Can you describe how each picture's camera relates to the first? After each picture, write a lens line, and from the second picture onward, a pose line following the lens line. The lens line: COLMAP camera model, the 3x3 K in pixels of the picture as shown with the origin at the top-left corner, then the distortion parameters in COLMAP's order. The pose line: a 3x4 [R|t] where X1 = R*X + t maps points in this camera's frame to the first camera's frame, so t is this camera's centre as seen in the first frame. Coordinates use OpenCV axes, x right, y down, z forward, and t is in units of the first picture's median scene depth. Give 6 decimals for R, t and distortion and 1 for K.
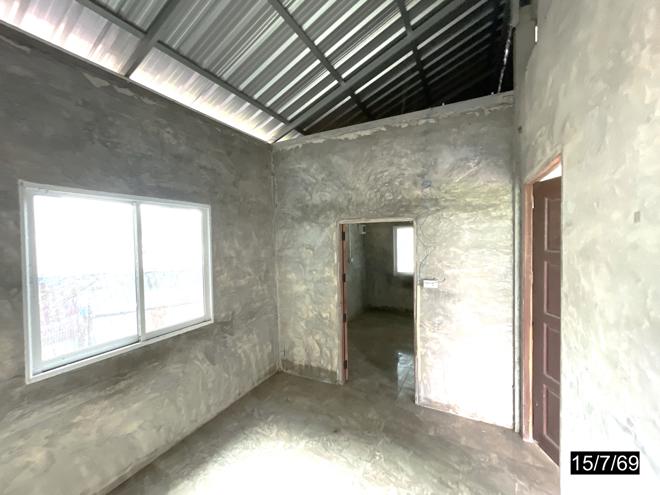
lens RADIAL K [[264.4, 0, 330.6], [0, 264.4, 248.9], [0, 0, 1]] dist [-0.001867, -0.000006]
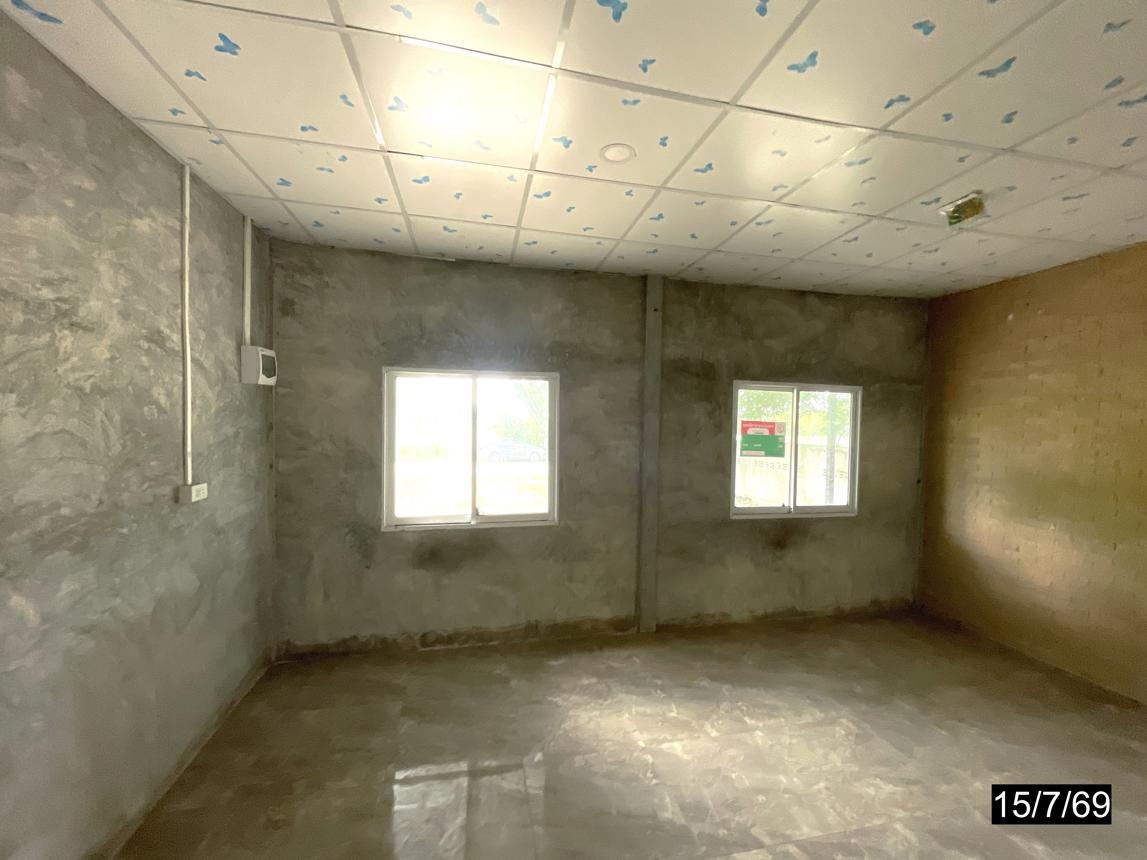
lens RADIAL K [[459.5, 0, 575.5], [0, 459.5, 431.5], [0, 0, 1]] dist [-0.001867, -0.000006]
pose [[0.764714, 0.020049, 0.644058, 0.157938], [-0.011716, 0.999783, -0.017211, -0.013511], [-0.644263, 0.005615, 0.764783, 1.066770]]
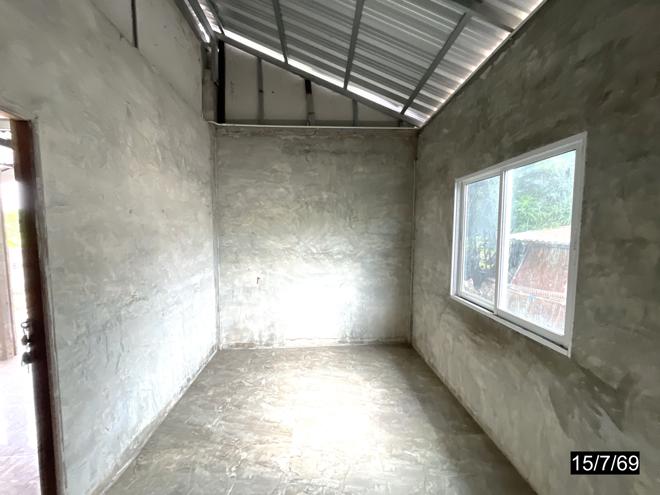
lens RADIAL K [[264.4, 0, 332.7], [0, 264.4, 246.9], [0, 0, 1]] dist [-0.001867, -0.000006]
pose [[-0.861223, 0.062232, -0.504403, 0.219323], [0.013246, 0.994886, 0.100130, -0.003685], [0.508054, 0.079553, -0.857643, 1.168502]]
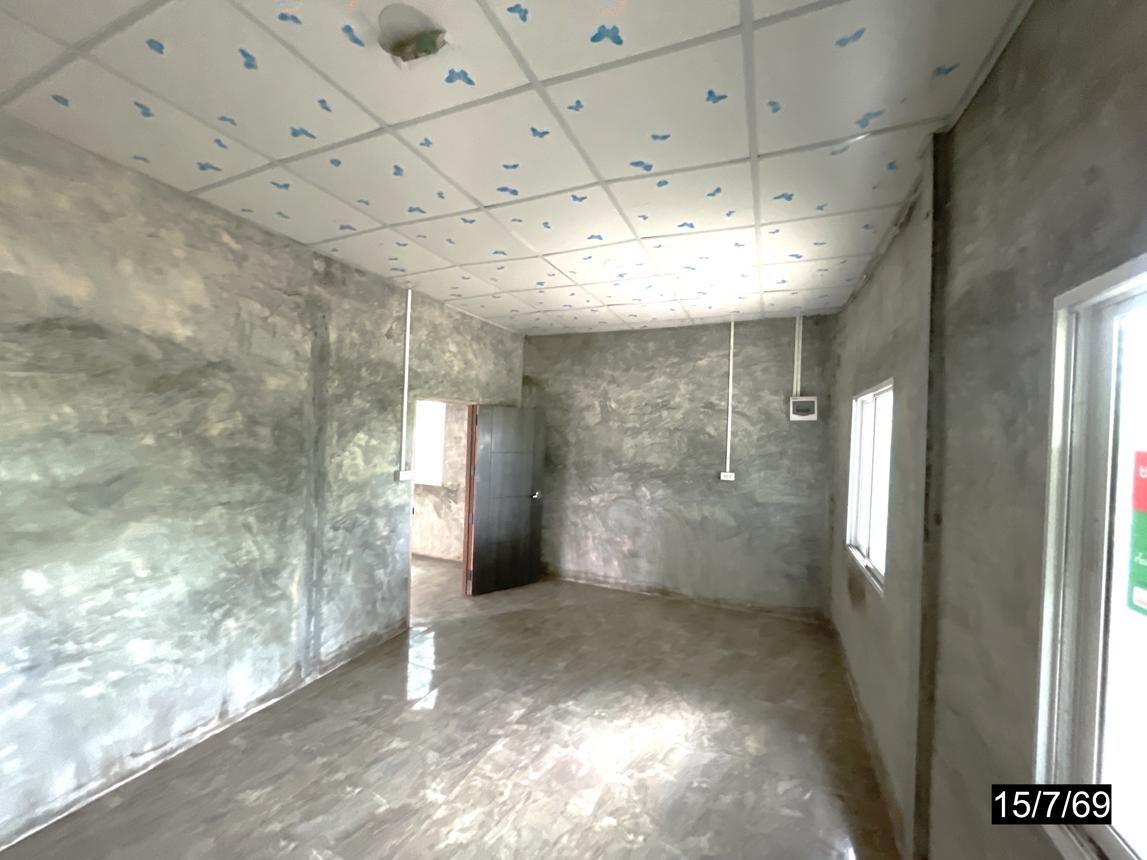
lens RADIAL K [[459.5, 0, 573.1], [0, 459.5, 432.7], [0, 0, 1]] dist [-0.001867, -0.000006]
pose [[0.076828, 0.026718, -0.996686, 1.809607], [-0.065183, 0.997637, 0.021719, -0.071711], [0.994911, 0.063298, 0.078388, 1.418829]]
